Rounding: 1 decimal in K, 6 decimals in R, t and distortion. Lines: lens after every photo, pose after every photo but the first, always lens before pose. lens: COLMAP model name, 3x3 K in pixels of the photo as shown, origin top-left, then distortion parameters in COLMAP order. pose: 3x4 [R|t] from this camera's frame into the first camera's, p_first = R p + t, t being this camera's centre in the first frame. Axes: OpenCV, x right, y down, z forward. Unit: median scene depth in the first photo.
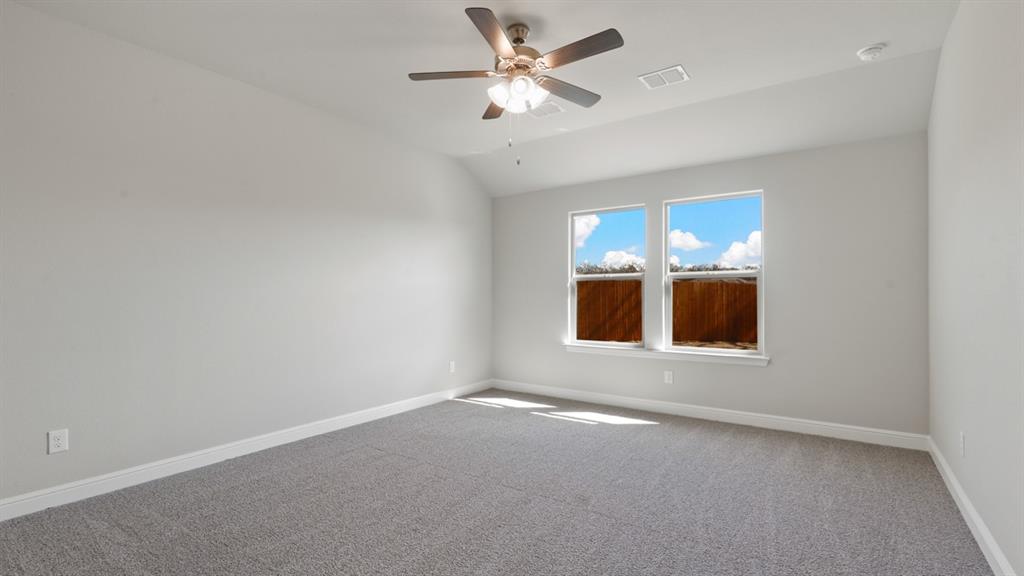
lens RADIAL K [[464.4, 0, 510.5], [0, 464.4, 291.7], [0, 0, 1]] dist [-0.000091, 0.000550]
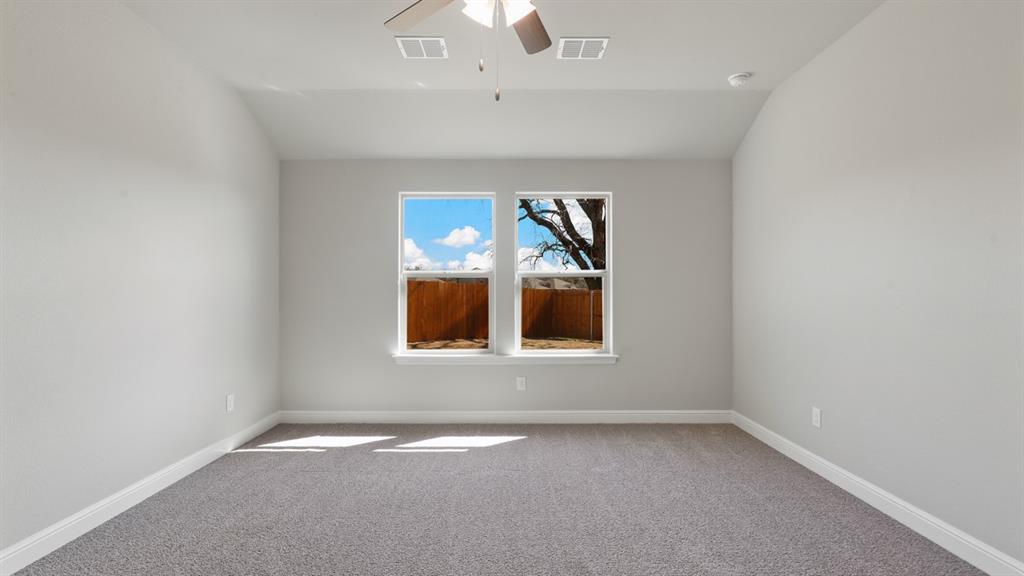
lens RADIAL K [[464.4, 0, 510.5], [0, 464.4, 291.7], [0, 0, 1]] dist [-0.000091, 0.000550]
pose [[0.815441, 0.004640, 0.578821, -0.217693], [-0.005012, 0.999987, -0.000956, 0.002525], [-0.578818, -0.002122, 0.815454, 0.269357]]
